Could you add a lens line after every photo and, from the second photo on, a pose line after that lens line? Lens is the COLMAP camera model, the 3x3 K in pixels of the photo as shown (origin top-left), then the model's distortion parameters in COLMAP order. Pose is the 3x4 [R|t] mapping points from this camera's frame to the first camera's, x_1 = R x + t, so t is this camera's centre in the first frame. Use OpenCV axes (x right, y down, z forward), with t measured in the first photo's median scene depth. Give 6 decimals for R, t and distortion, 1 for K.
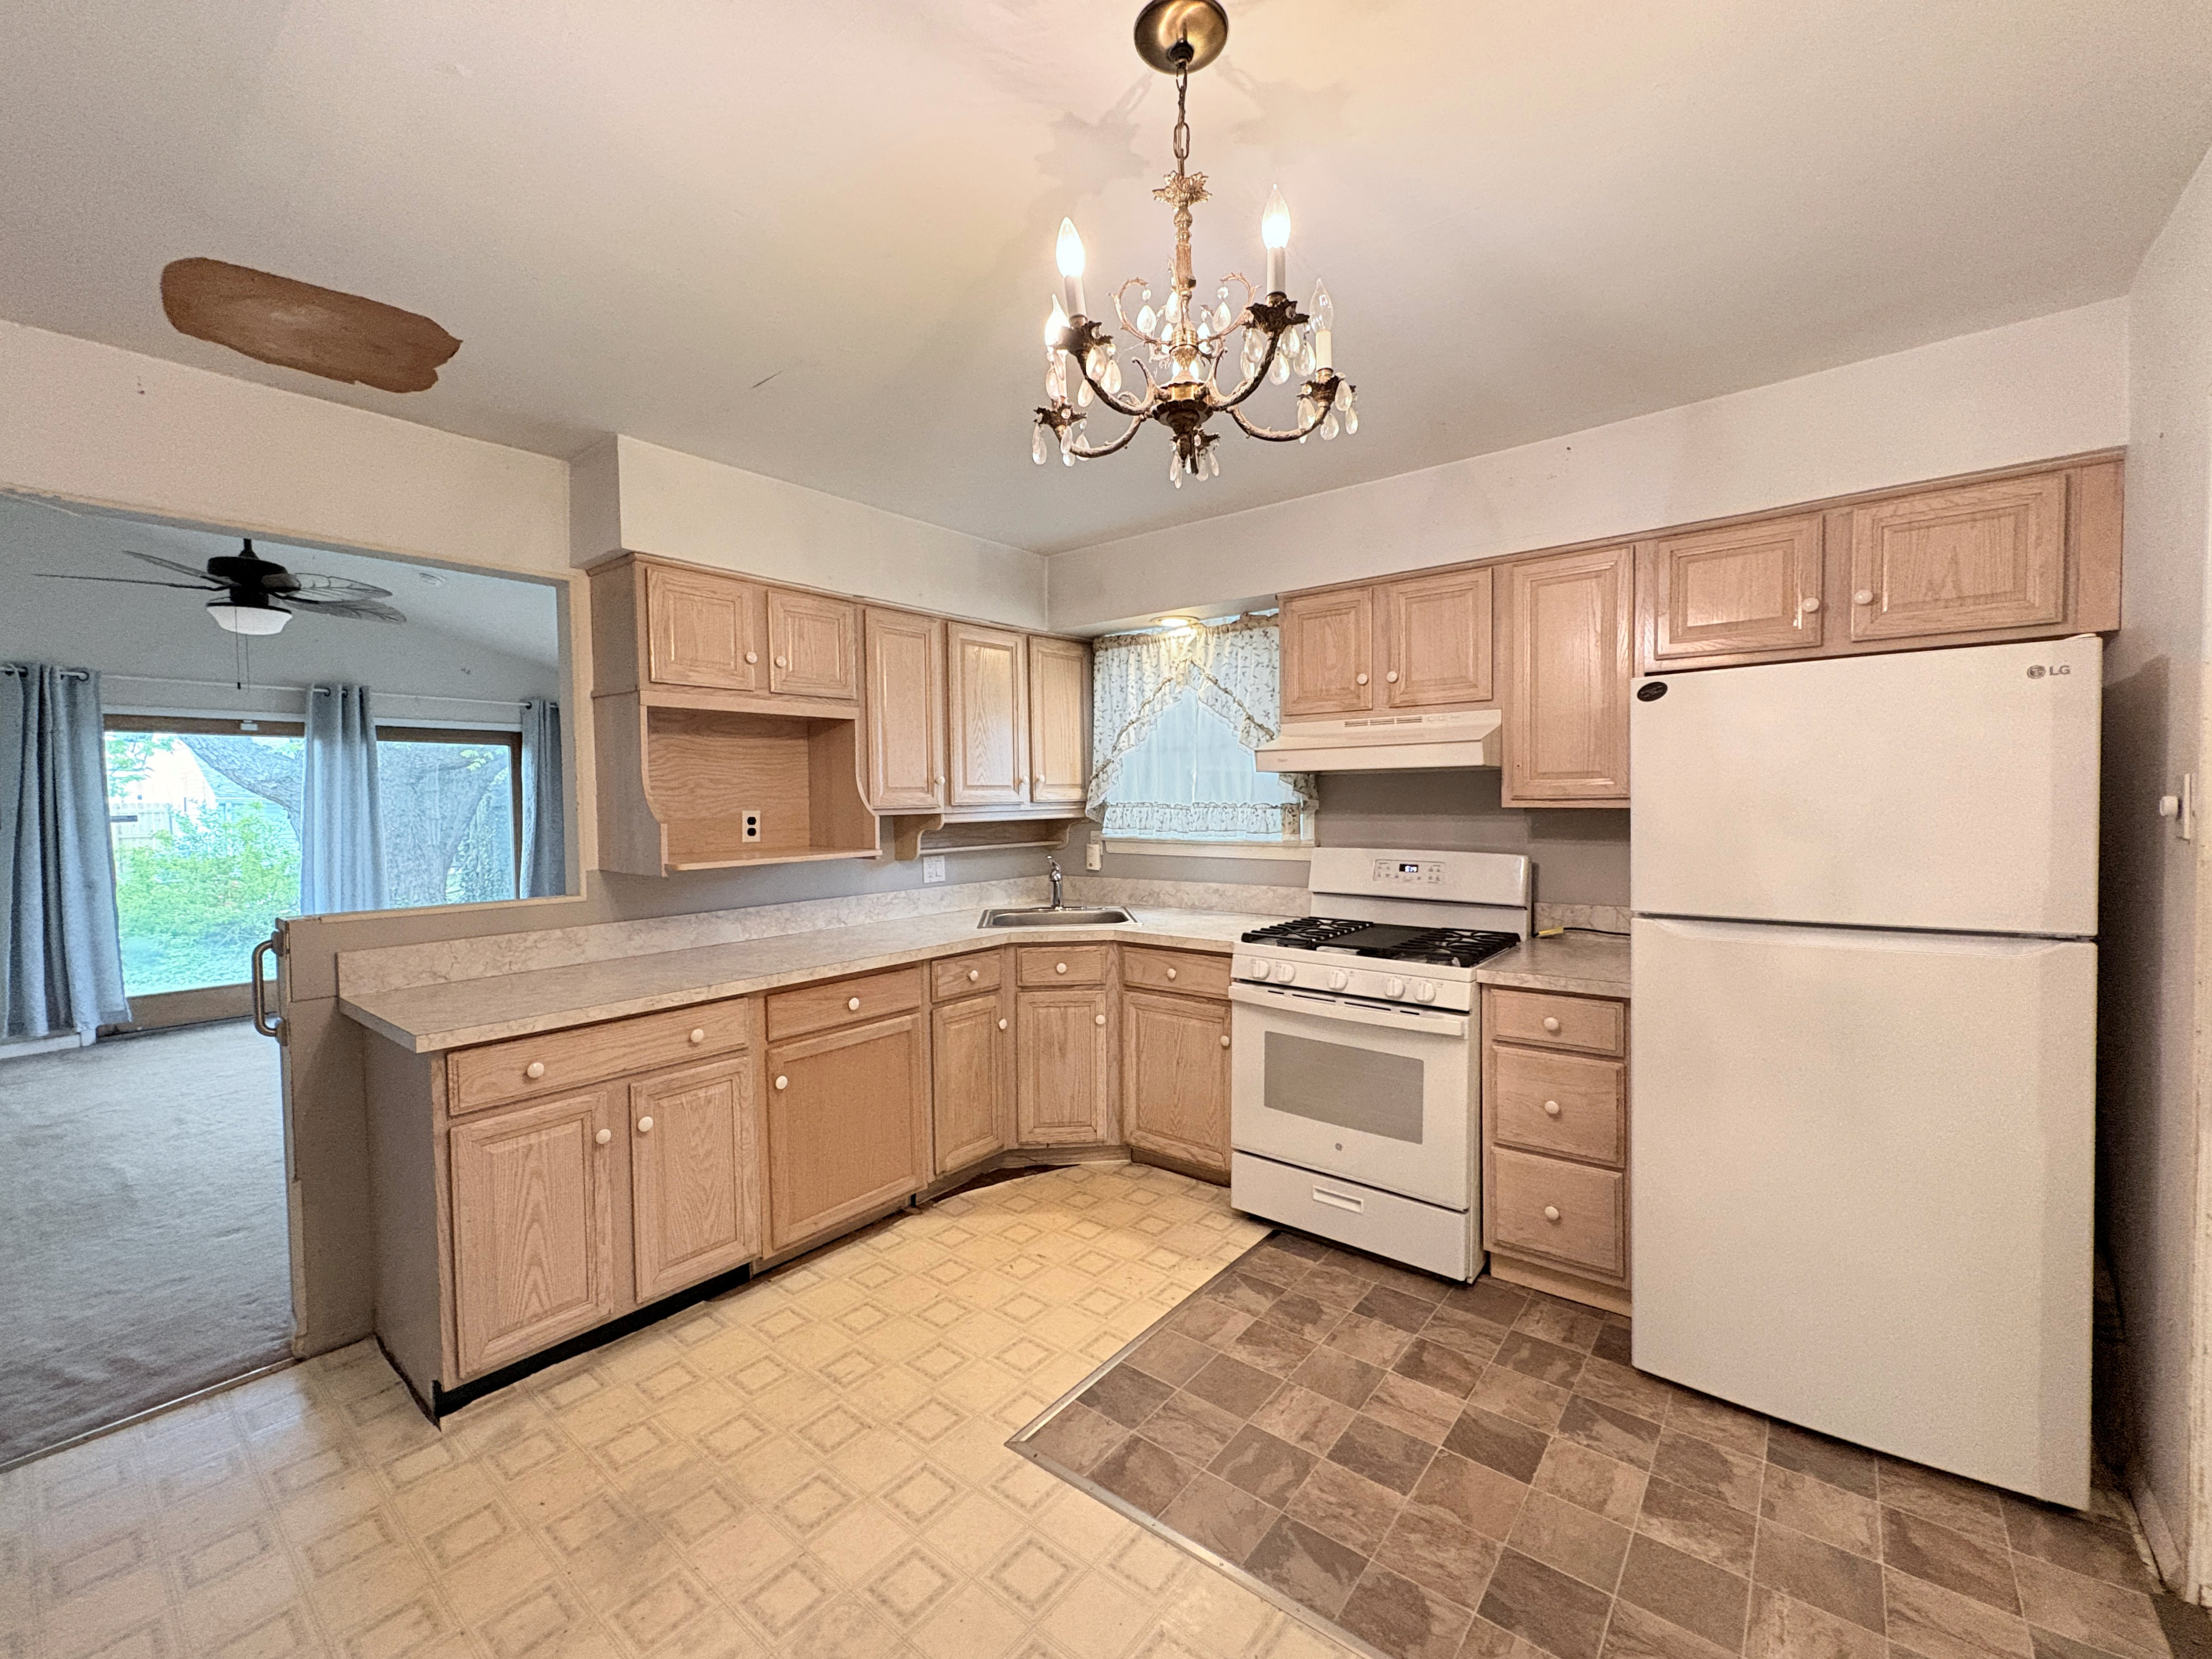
lens RADIAL K [[911.2, 0, 1100.5], [0, 911.2, 830.0], [0, 0, 1]] dist [0.000291, 0.000422]
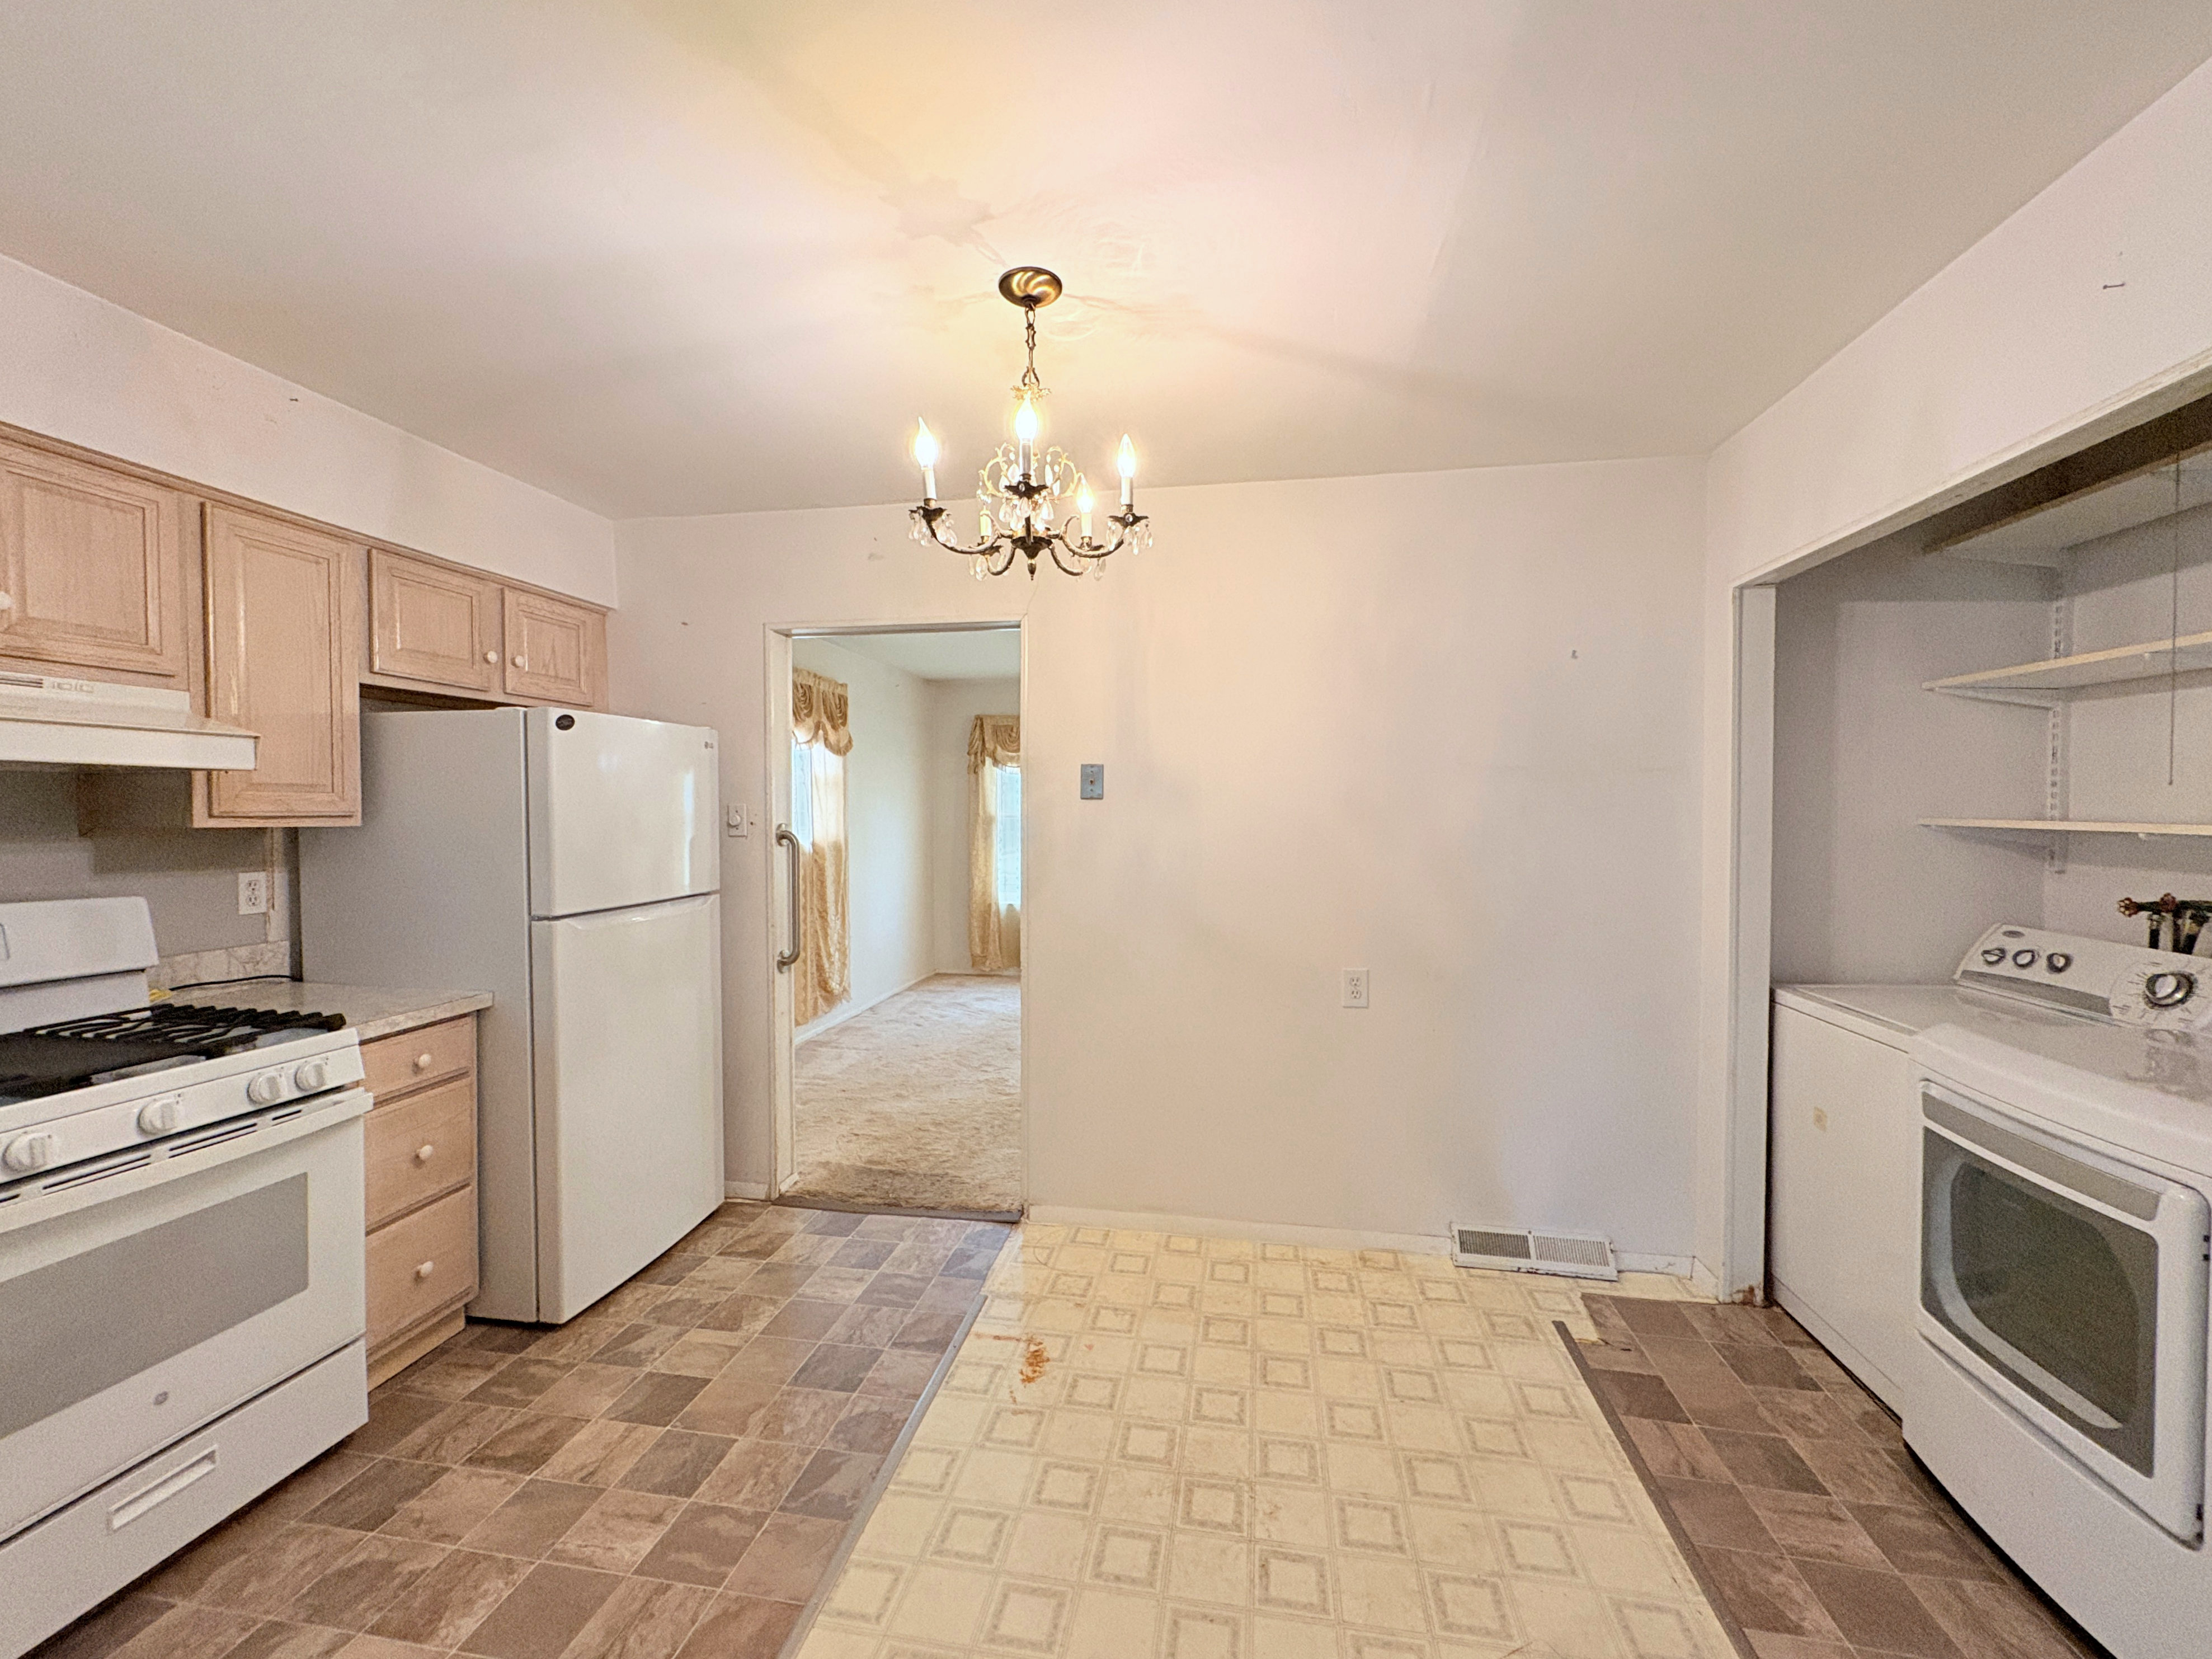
lens RADIAL K [[895.9, 0, 1113.0], [0, 895.9, 831.5], [0, 0, 1]] dist [0.000780, 0.000096]
pose [[-0.496222, -0.005200, 0.868180, -0.560292], [0.037531, 0.998919, 0.027435, -0.014611], [-0.867384, 0.046198, -0.495491, 0.745554]]
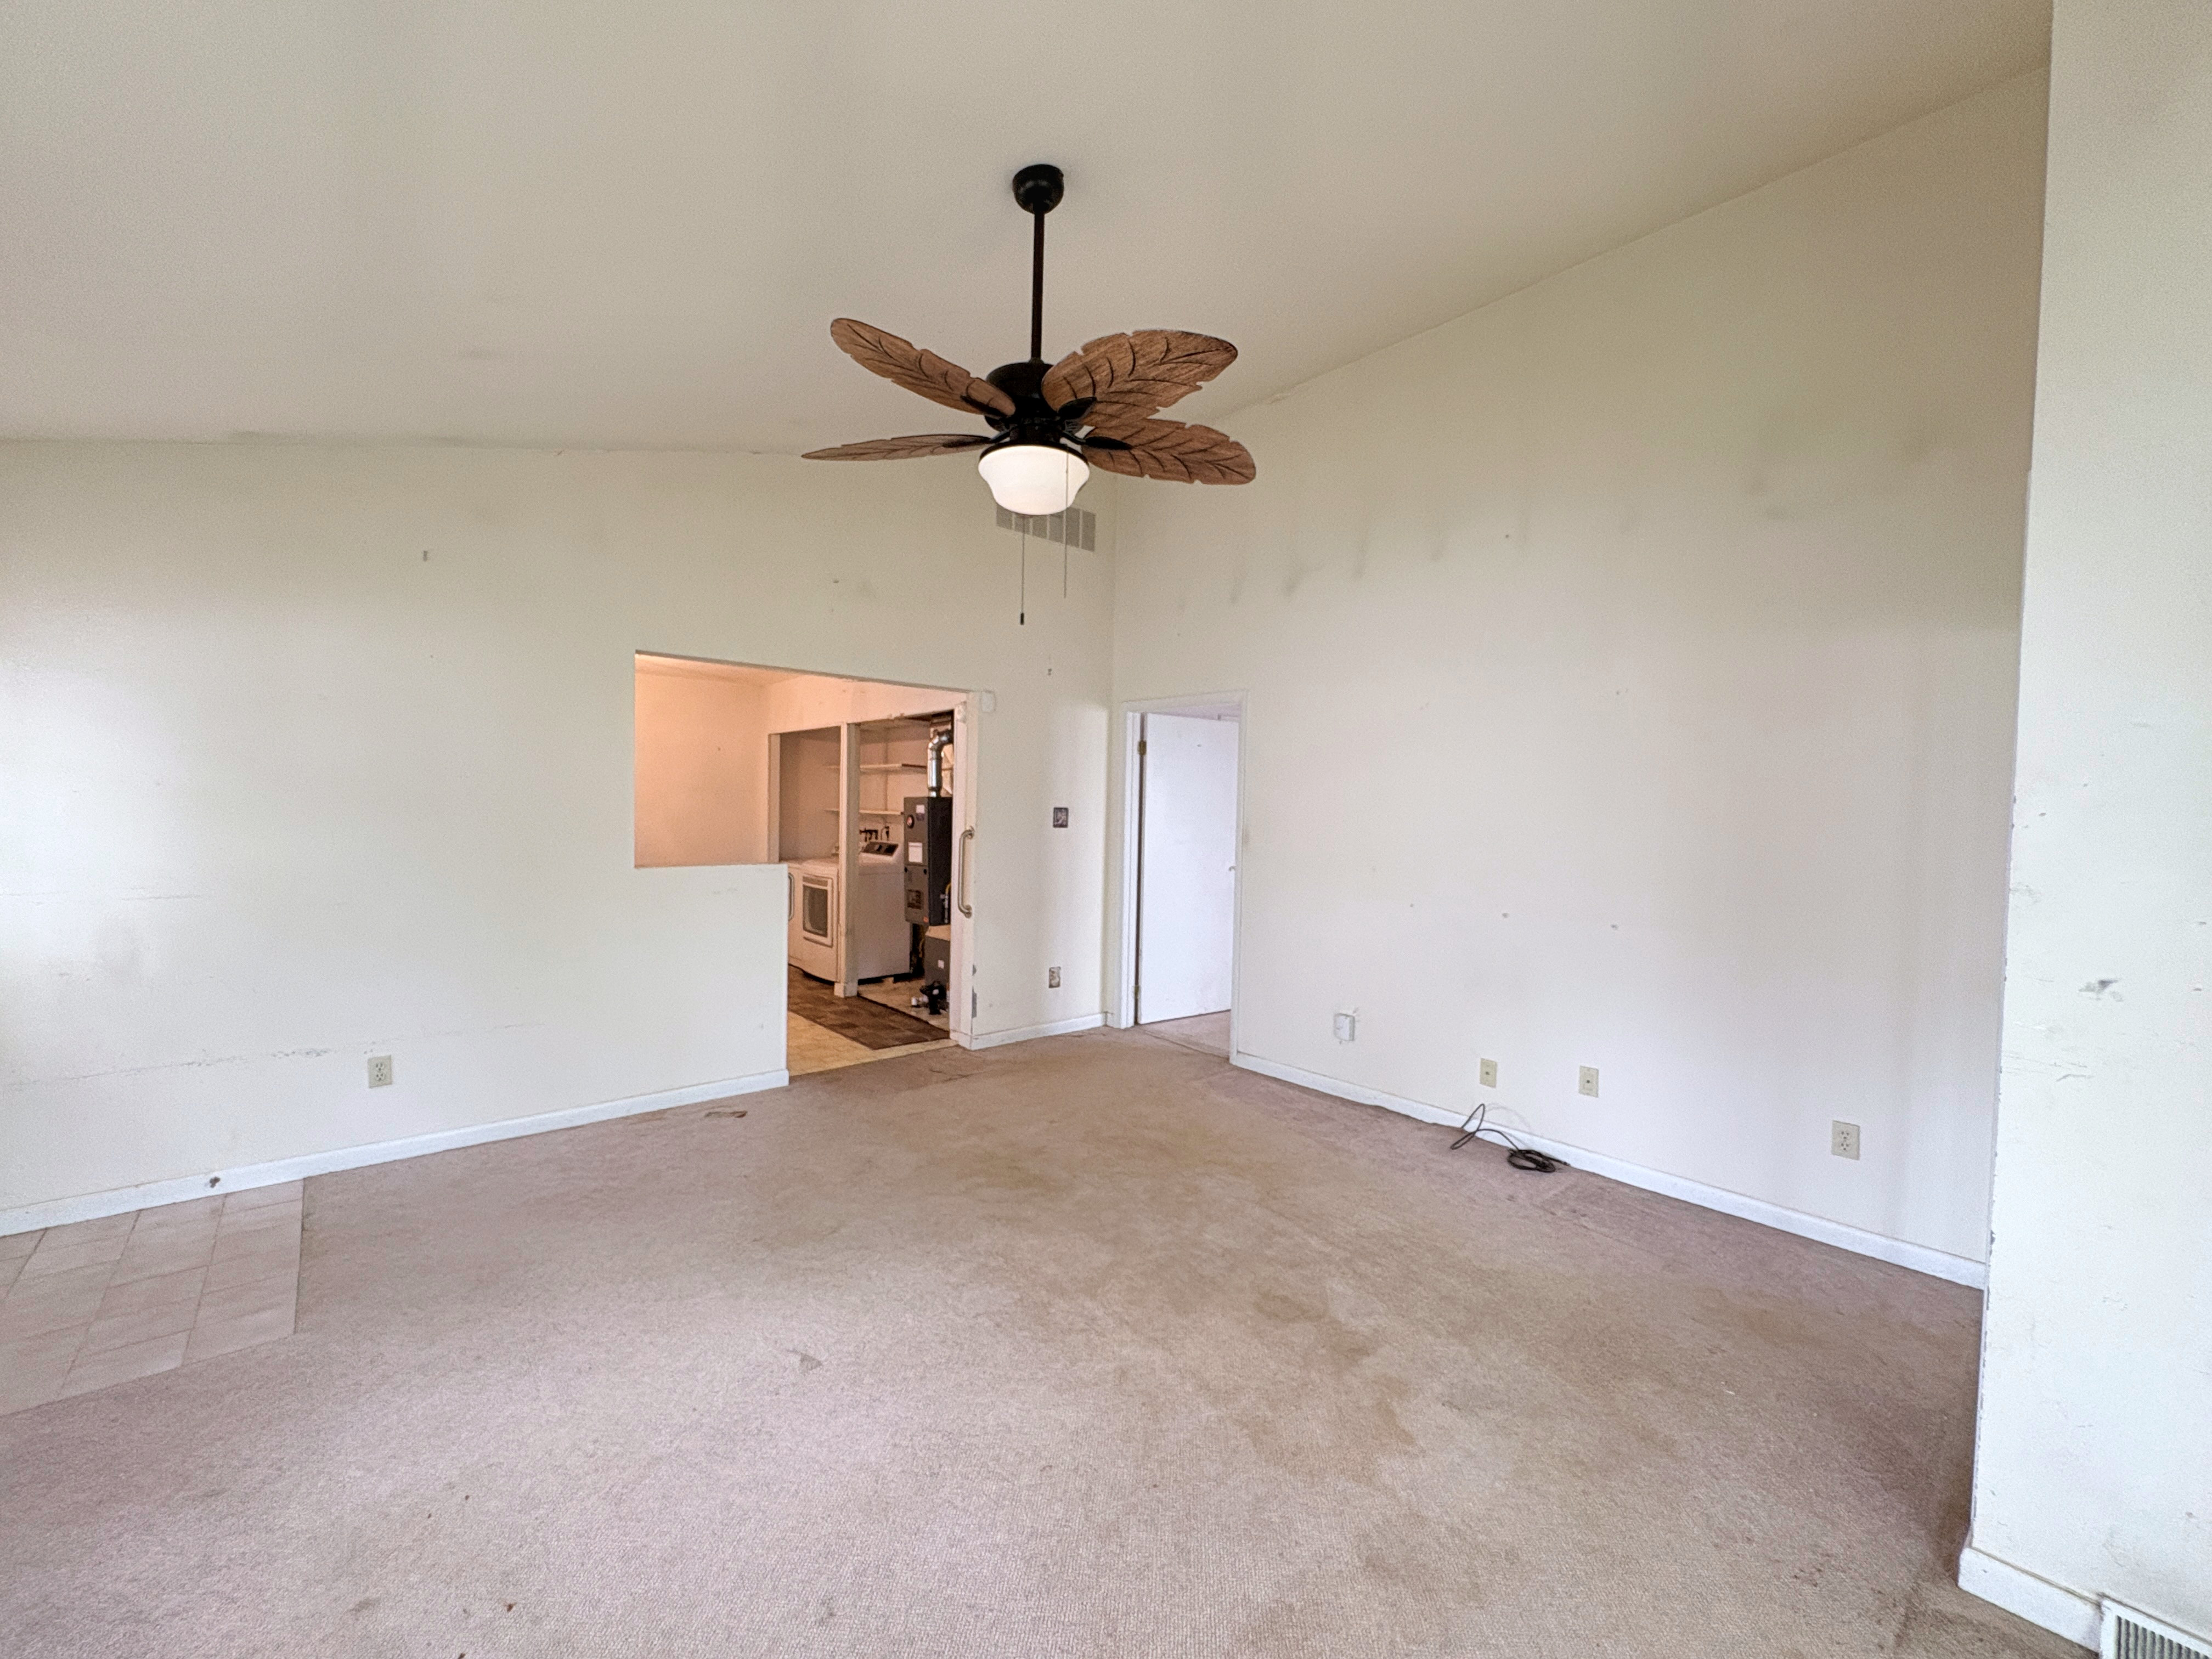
lens RADIAL K [[883.2, 0, 1106.0], [0, 883.2, 829.5], [0, 0, 1]] dist [-0.000274, 0.000125]
pose [[-0.985229, -0.010924, 0.170896, -1.642221], [-0.001084, 0.998341, 0.057563, -0.072944], [-0.171241, 0.056527, -0.983606, 2.363768]]
